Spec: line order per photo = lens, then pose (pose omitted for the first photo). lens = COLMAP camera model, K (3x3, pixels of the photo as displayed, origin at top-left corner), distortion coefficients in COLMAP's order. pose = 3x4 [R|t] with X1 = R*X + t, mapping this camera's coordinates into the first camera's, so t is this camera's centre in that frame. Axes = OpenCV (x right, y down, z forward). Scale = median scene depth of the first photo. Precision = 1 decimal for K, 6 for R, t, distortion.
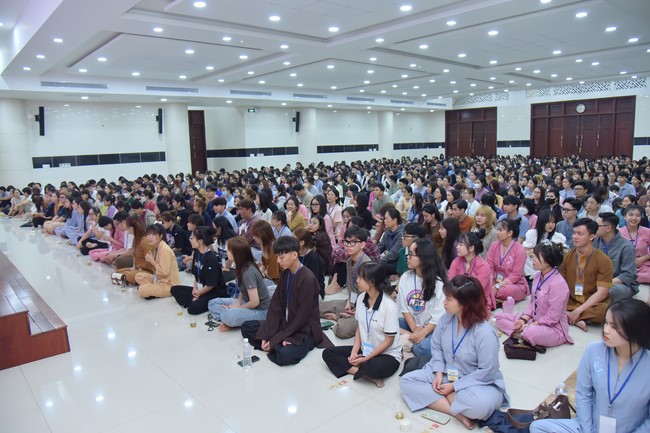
lens RADIAL K [[457.6, 0, 325.1], [0, 457.6, 216.5], [0, 0, 1]] dist [-0.091915, 0.005054]
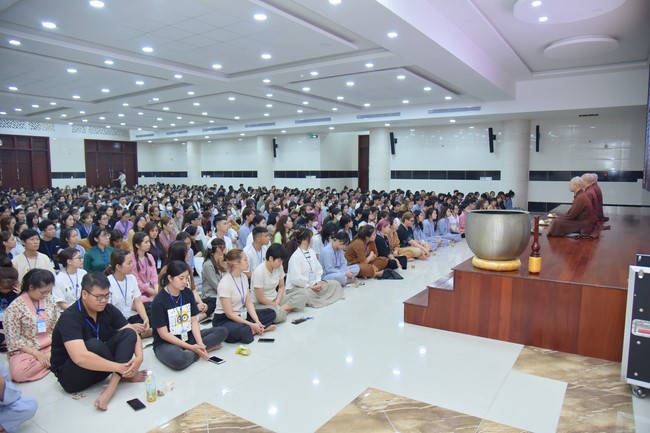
lens RADIAL K [[457.6, 0, 323.4], [0, 457.6, 220.0], [0, 0, 1]] dist [-0.091915, 0.005054]
pose [[0.226250, 0.135359, -0.964619, 1.094275], [-0.153512, 0.982877, 0.101915, -0.177295], [0.961897, 0.125022, 0.243155, 0.921658]]
